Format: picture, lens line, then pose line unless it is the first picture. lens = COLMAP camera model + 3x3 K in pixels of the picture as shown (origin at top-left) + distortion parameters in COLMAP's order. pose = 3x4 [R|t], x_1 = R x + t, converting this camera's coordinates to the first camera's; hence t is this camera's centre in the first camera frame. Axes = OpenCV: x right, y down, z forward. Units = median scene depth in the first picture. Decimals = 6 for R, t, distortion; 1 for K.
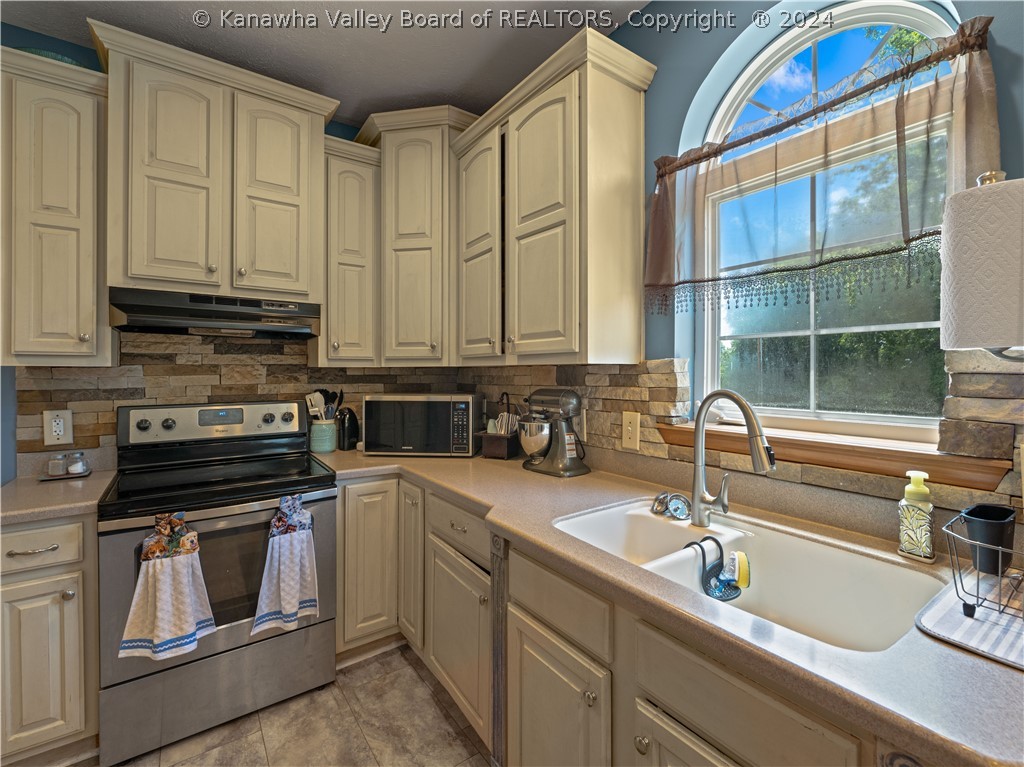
lens RADIAL K [[456.0, 0, 527.3], [0, 456.0, 370.7], [0, 0, 1]] dist [-0.004786, -0.000570]
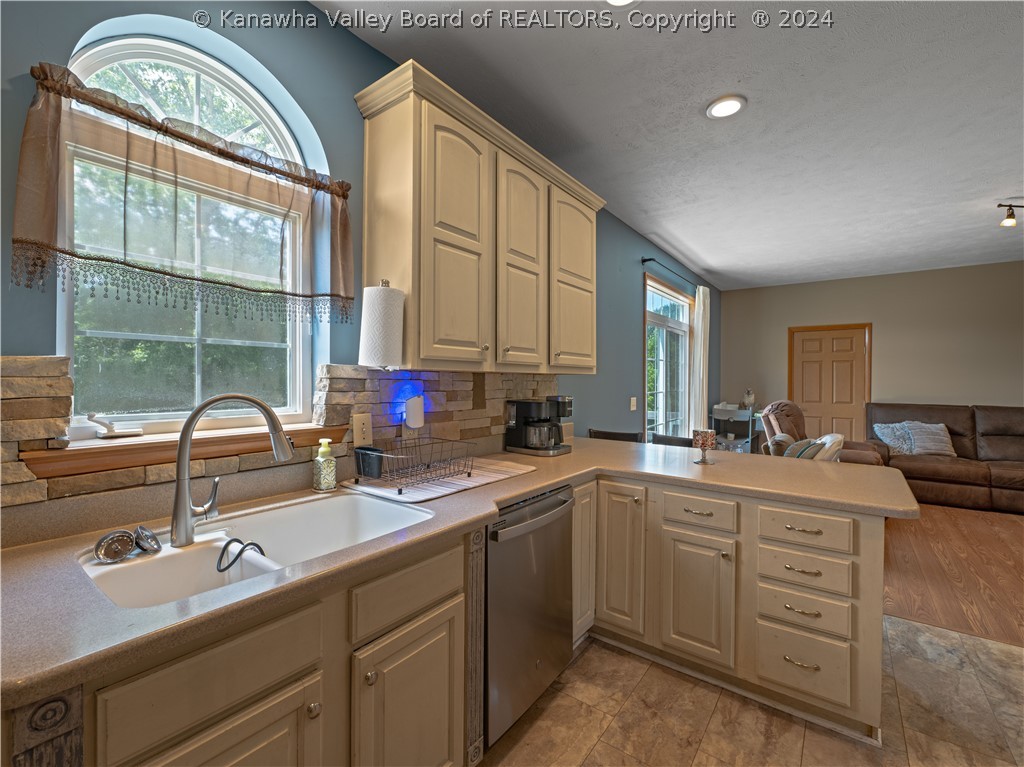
lens RADIAL K [[456.0, 0, 512.2], [0, 456.0, 379.5], [0, 0, 1]] dist [-0.004786, -0.000570]
pose [[-0.298362, 0.000200, 0.954453, -0.699198], [-0.008682, 0.999958, -0.002924, 0.007094], [-0.954413, -0.009159, -0.298348, 0.664163]]
